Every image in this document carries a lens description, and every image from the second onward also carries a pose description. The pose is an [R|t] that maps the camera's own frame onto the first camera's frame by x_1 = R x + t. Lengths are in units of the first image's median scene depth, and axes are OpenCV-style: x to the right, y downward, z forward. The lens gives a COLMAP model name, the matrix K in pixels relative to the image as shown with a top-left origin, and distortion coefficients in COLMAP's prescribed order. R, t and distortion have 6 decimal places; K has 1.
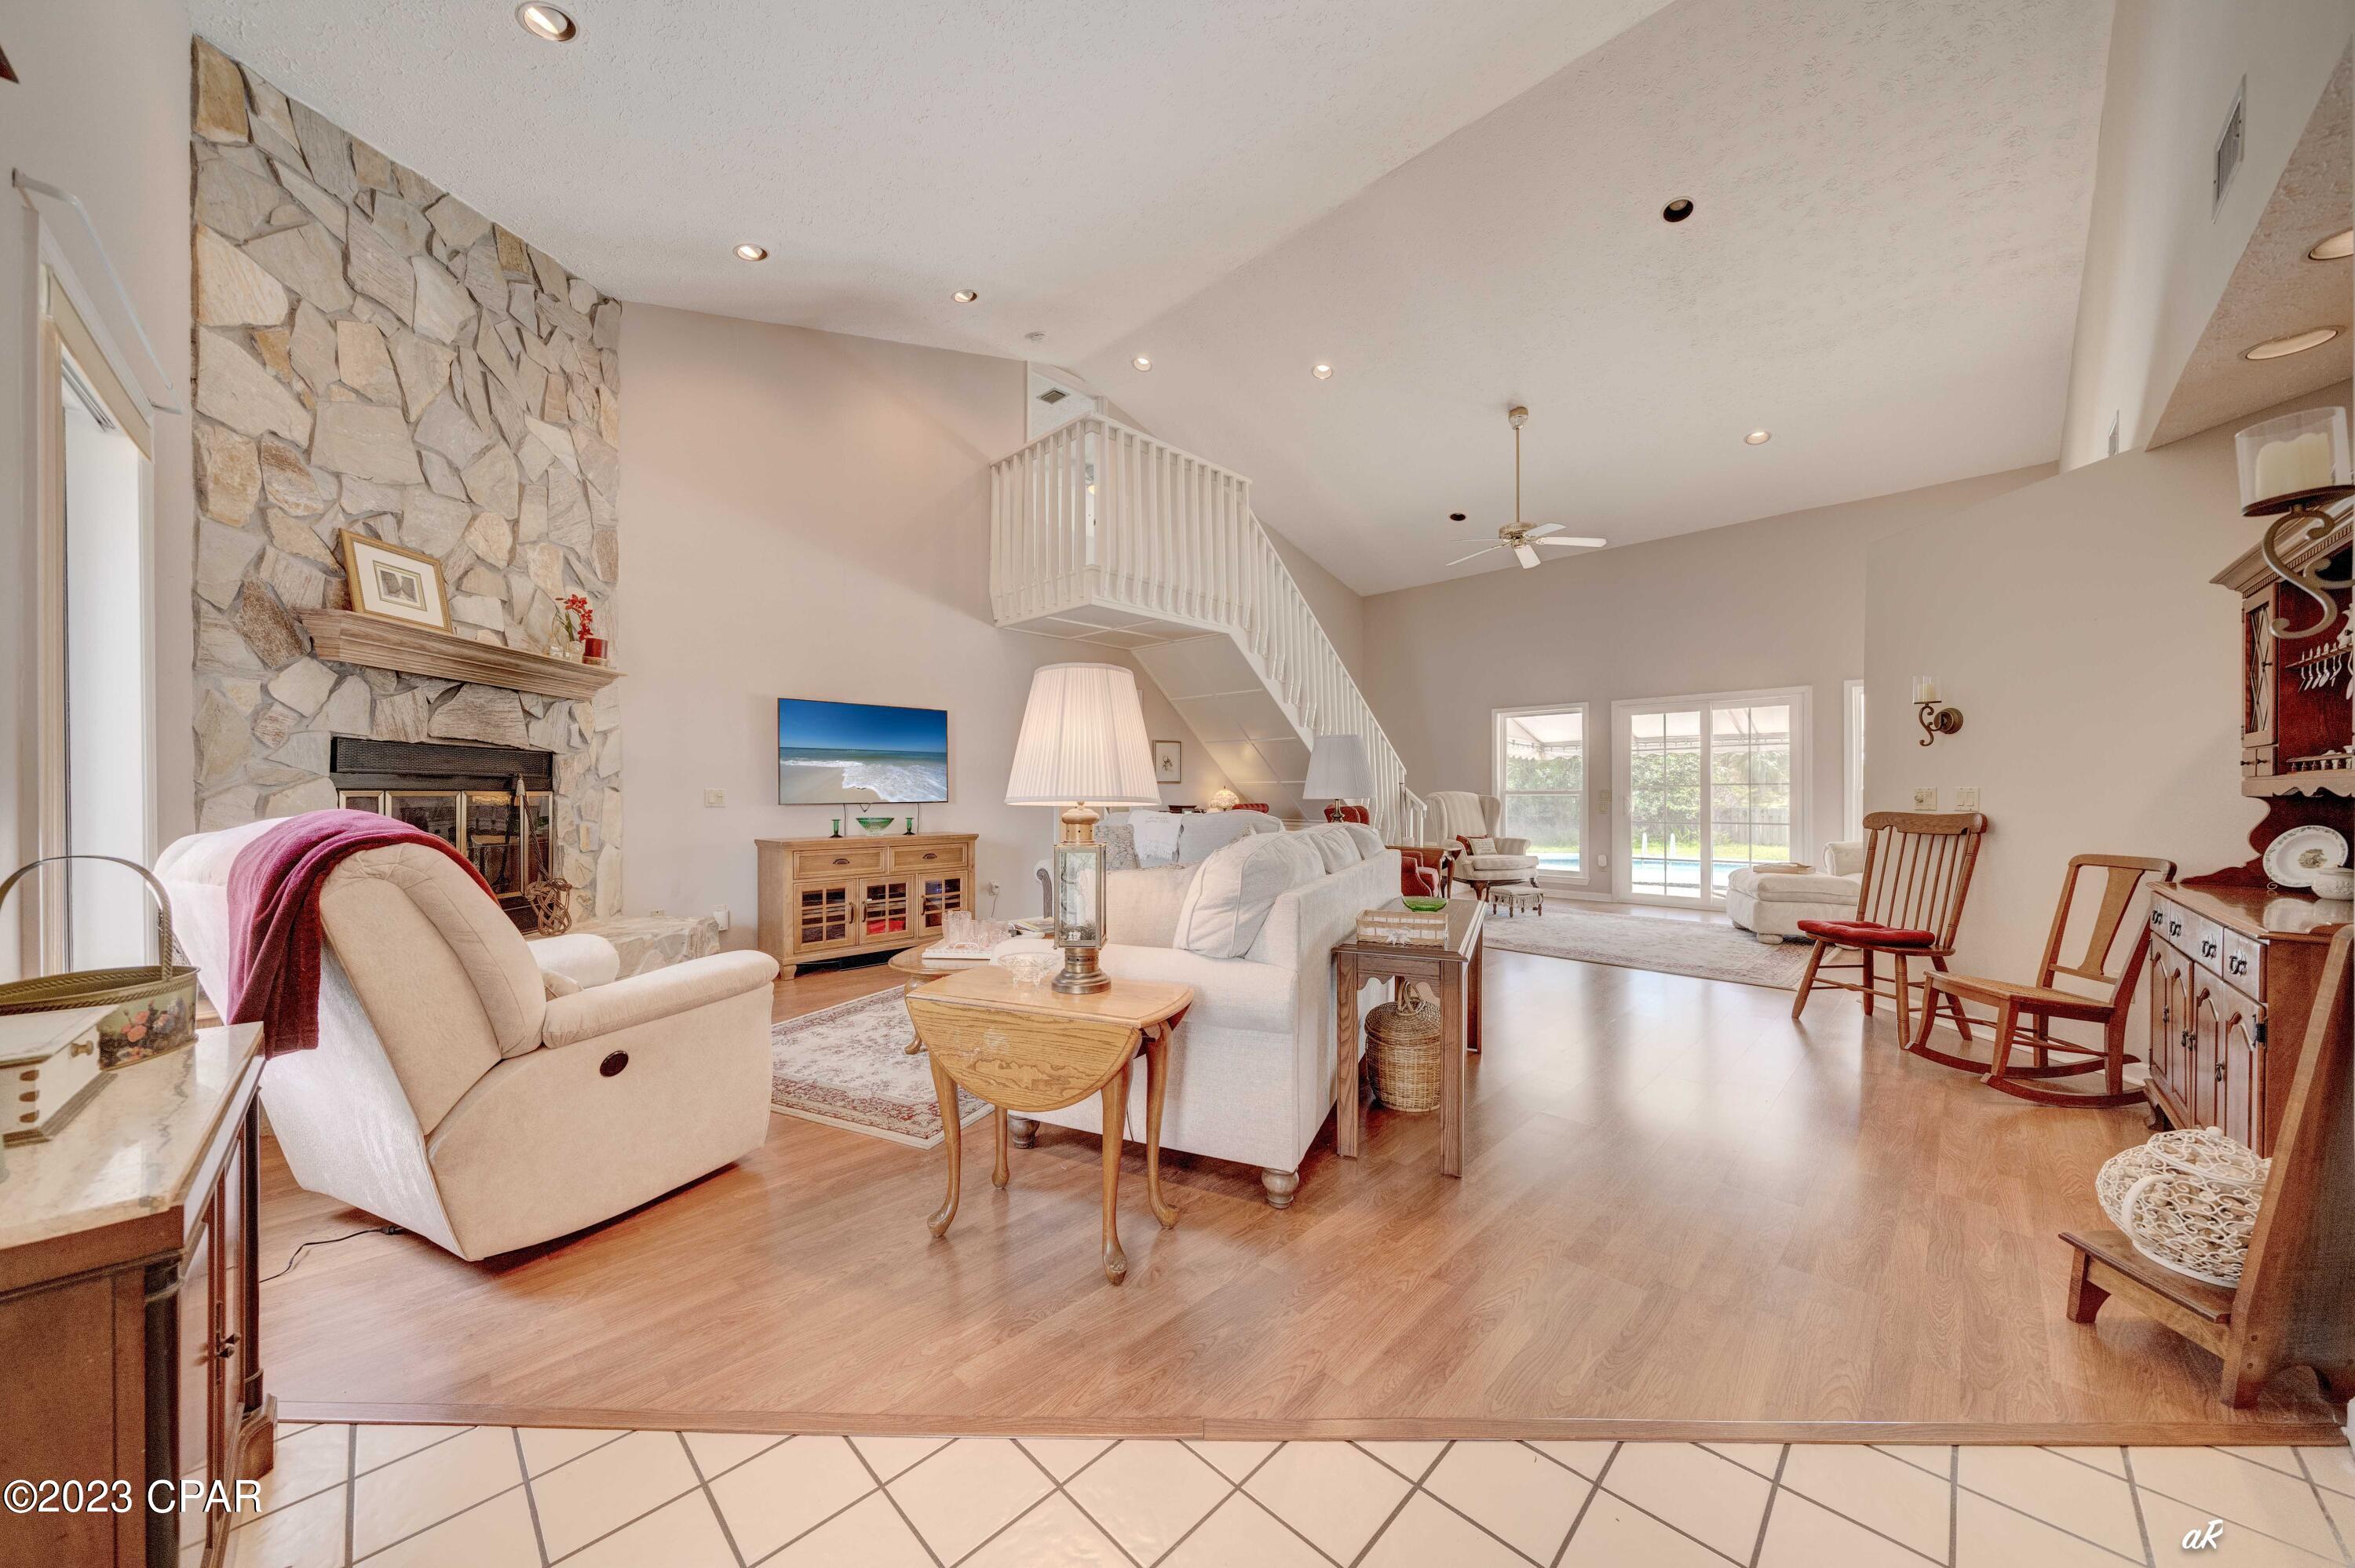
lens RADIAL K [[853.5, 0, 1188.3], [0, 853.5, 793.6], [0, 0, 1]] dist [-0.001738, -0.000213]
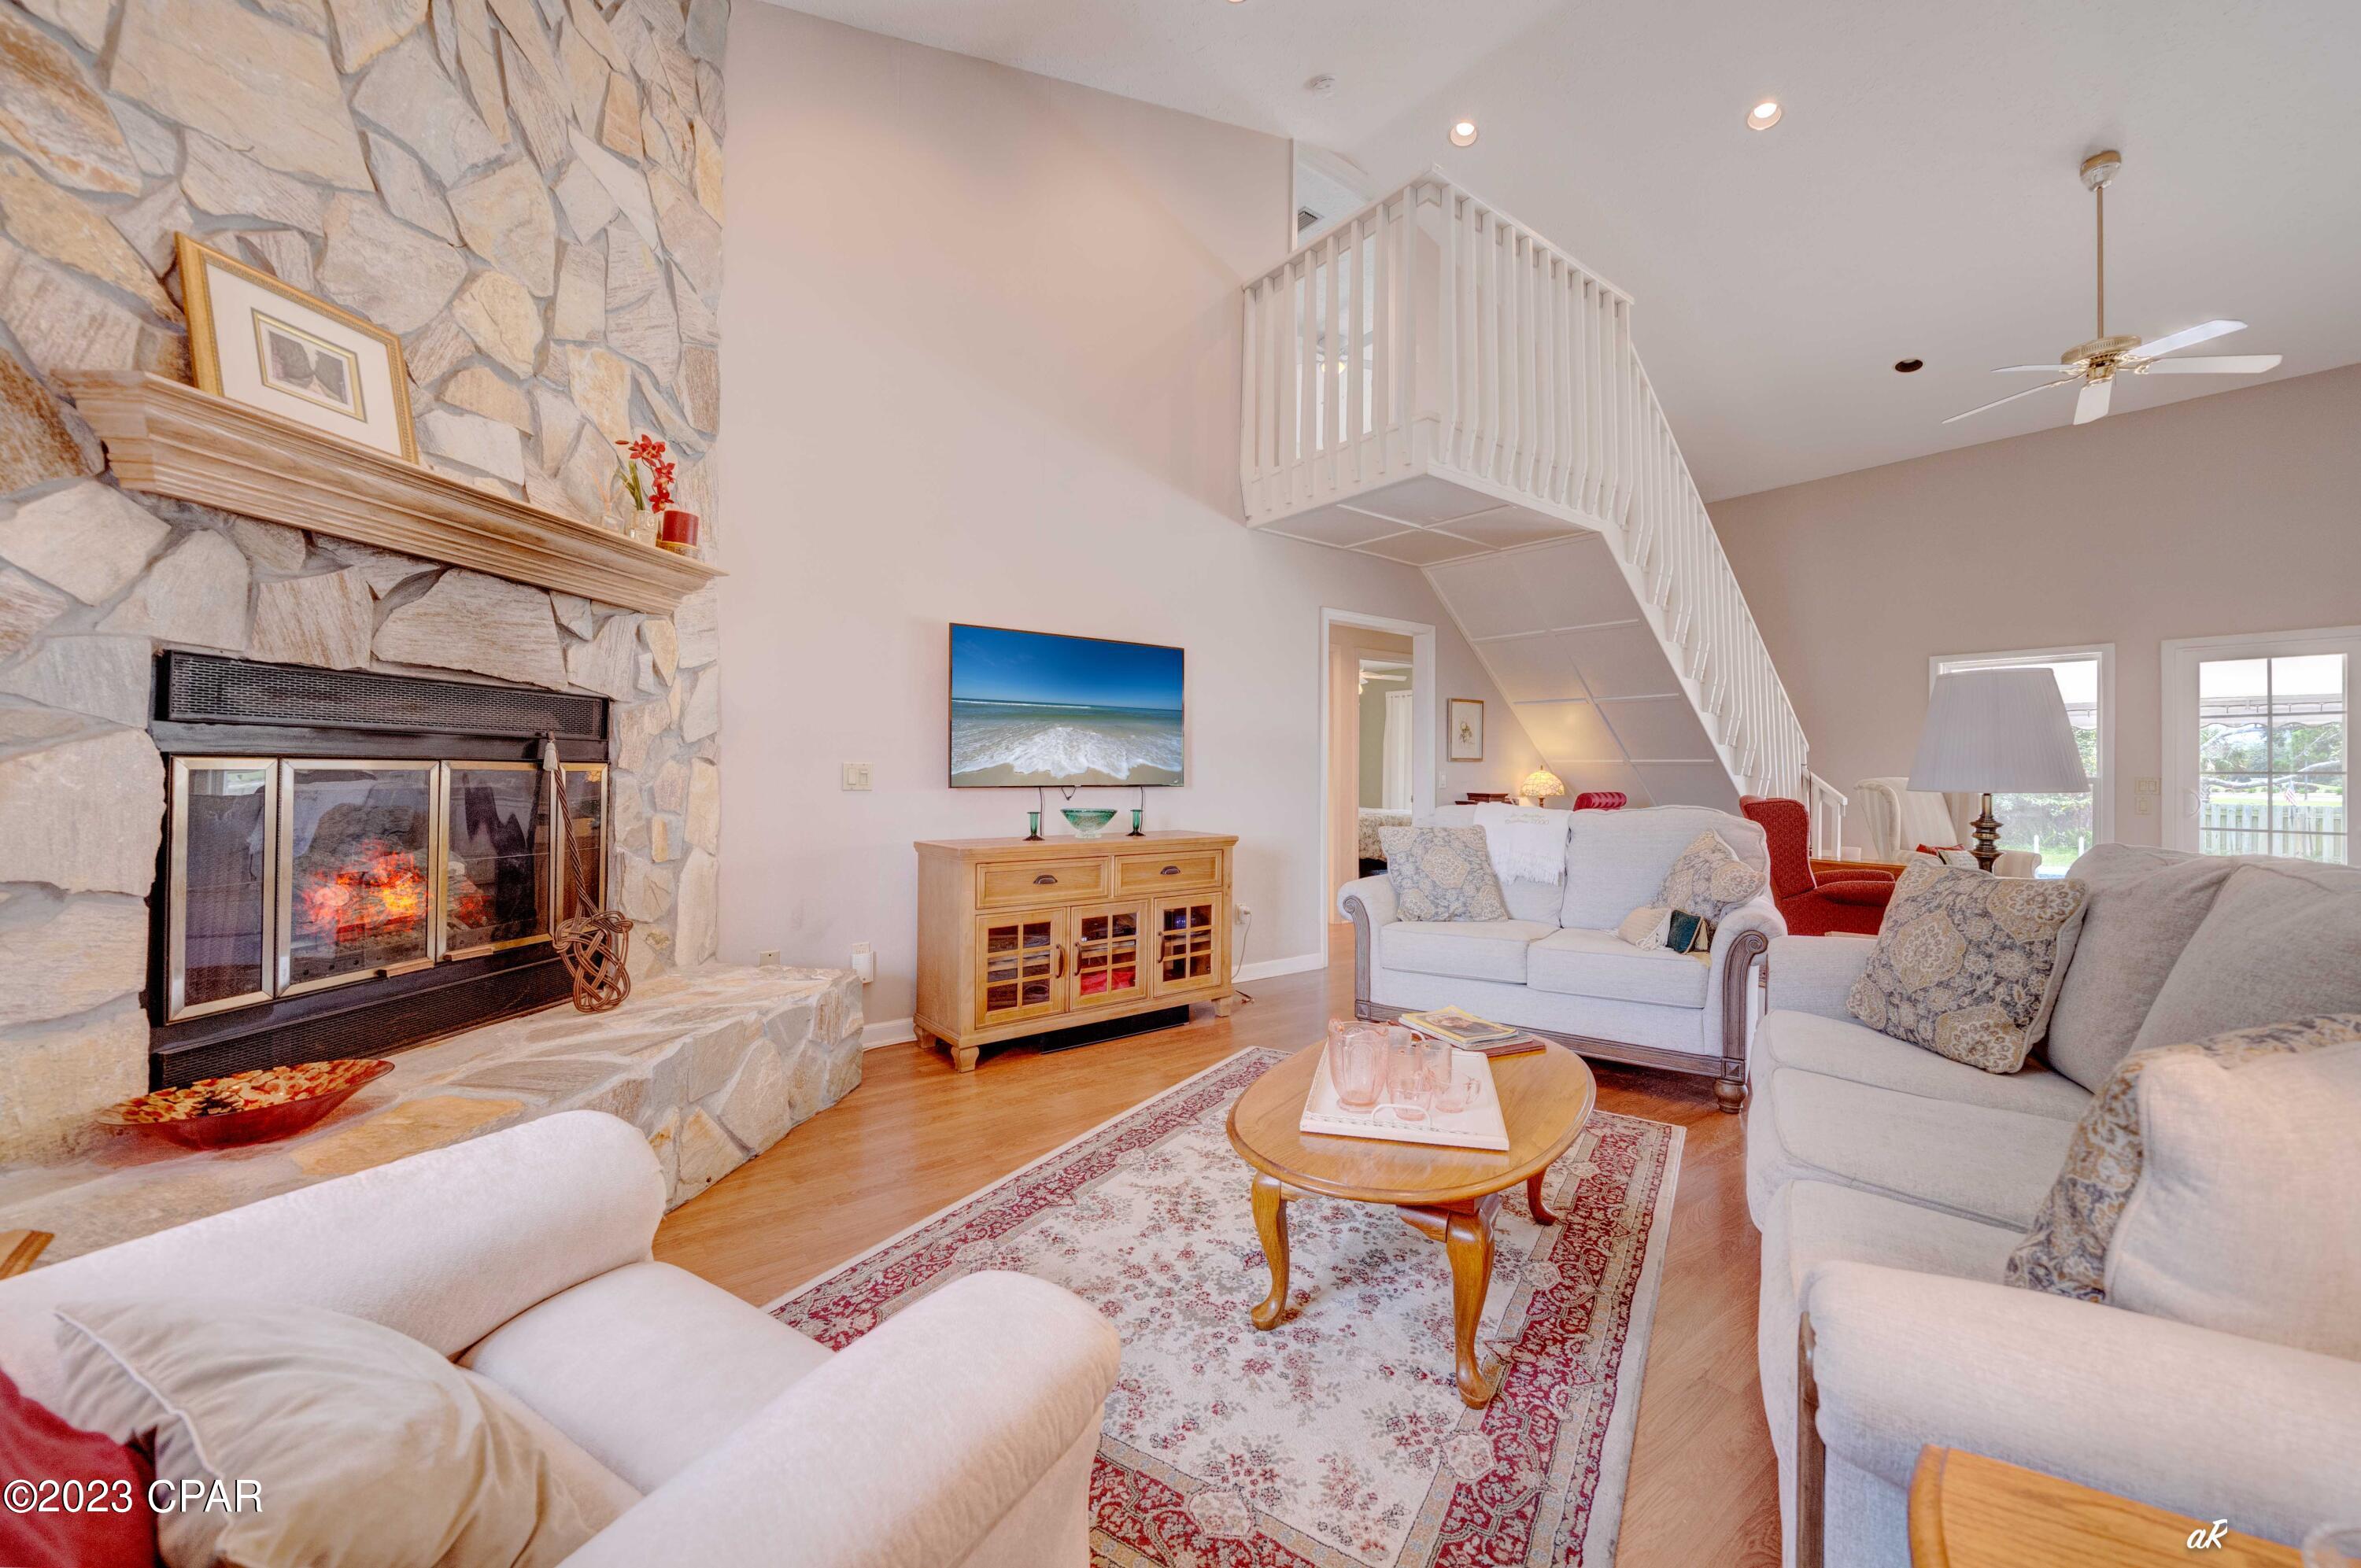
lens RADIAL K [[926.2, 0, 1215.5], [0, 926.2, 767.1], [0, 0, 1]] dist [-0.001479, -0.000220]
pose [[0.993087, 0.010374, -0.116918, -0.255345], [-0.011179, 0.999918, -0.006226, -0.000600], [0.116843, 0.007490, 0.993122, 0.421953]]
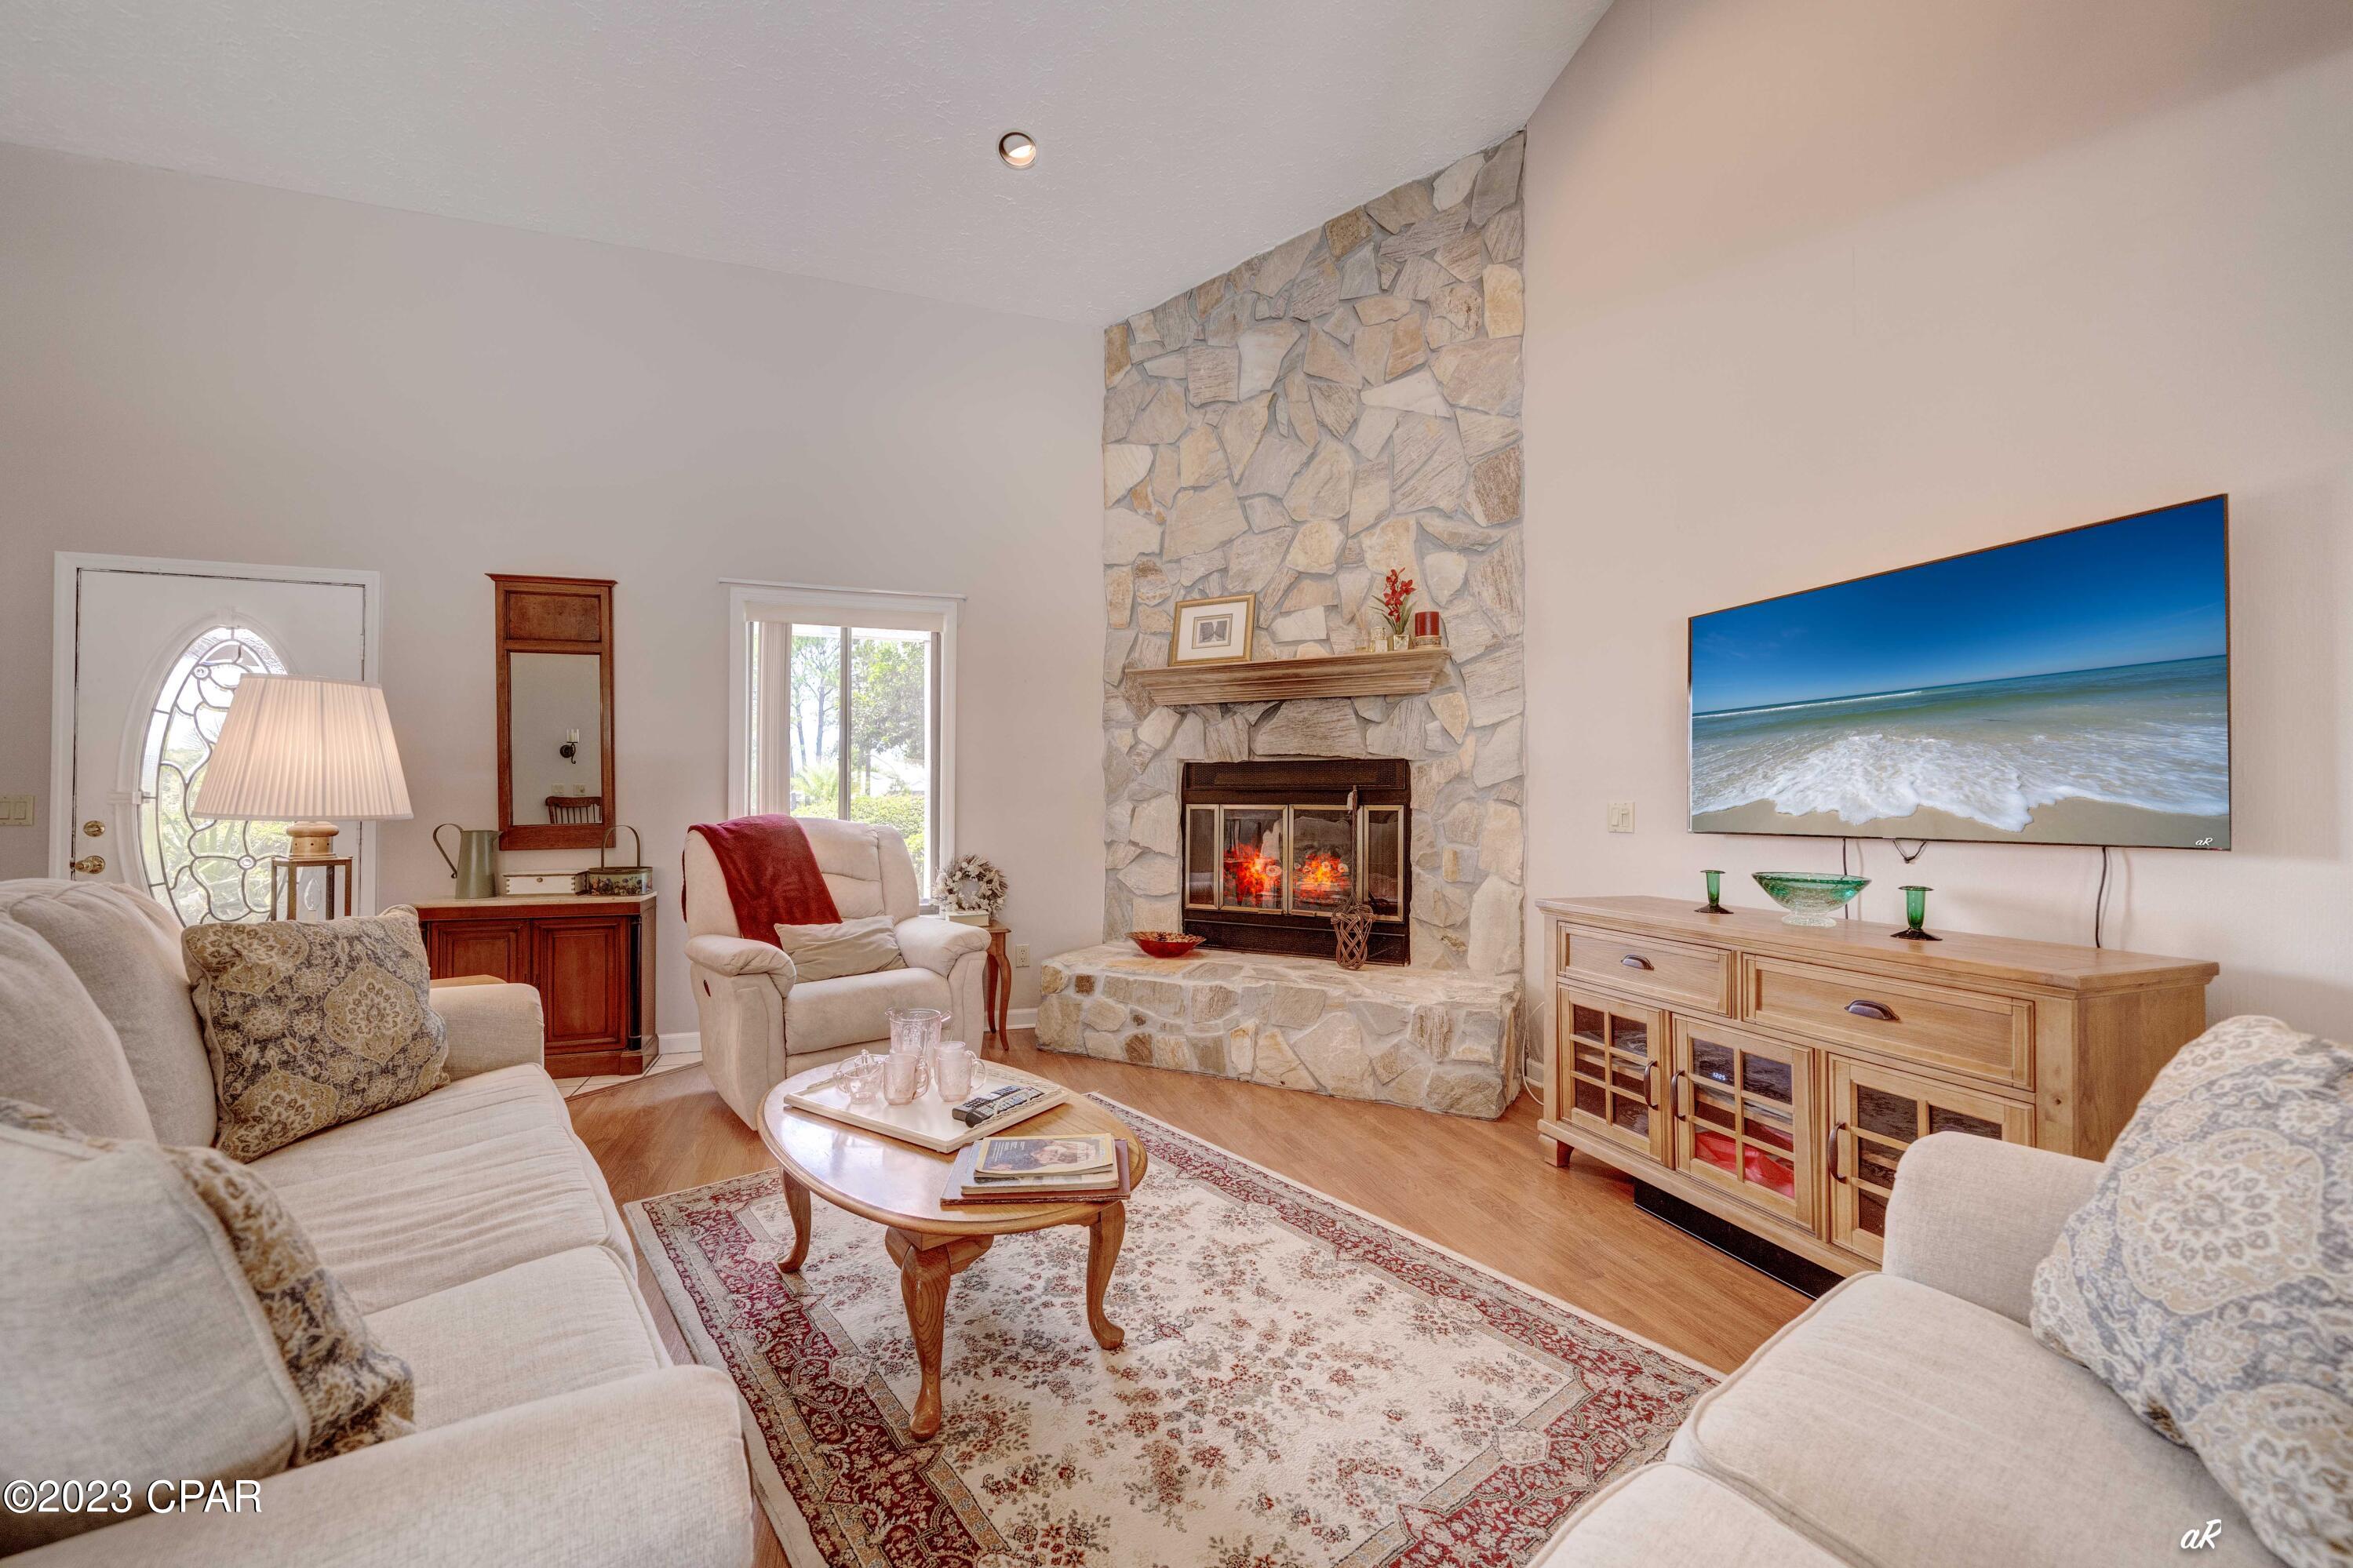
lens RADIAL K [[865.7, 0, 1121.8], [0, 865.7, 796.3], [0, 0, 1]] dist [-0.003472, -0.000056]
pose [[-0.483017, -0.008645, -0.875568, 0.155406], [-0.004262, 0.999963, -0.007522, -0.003795], [0.875601, 0.000098, -0.483036, 1.233813]]
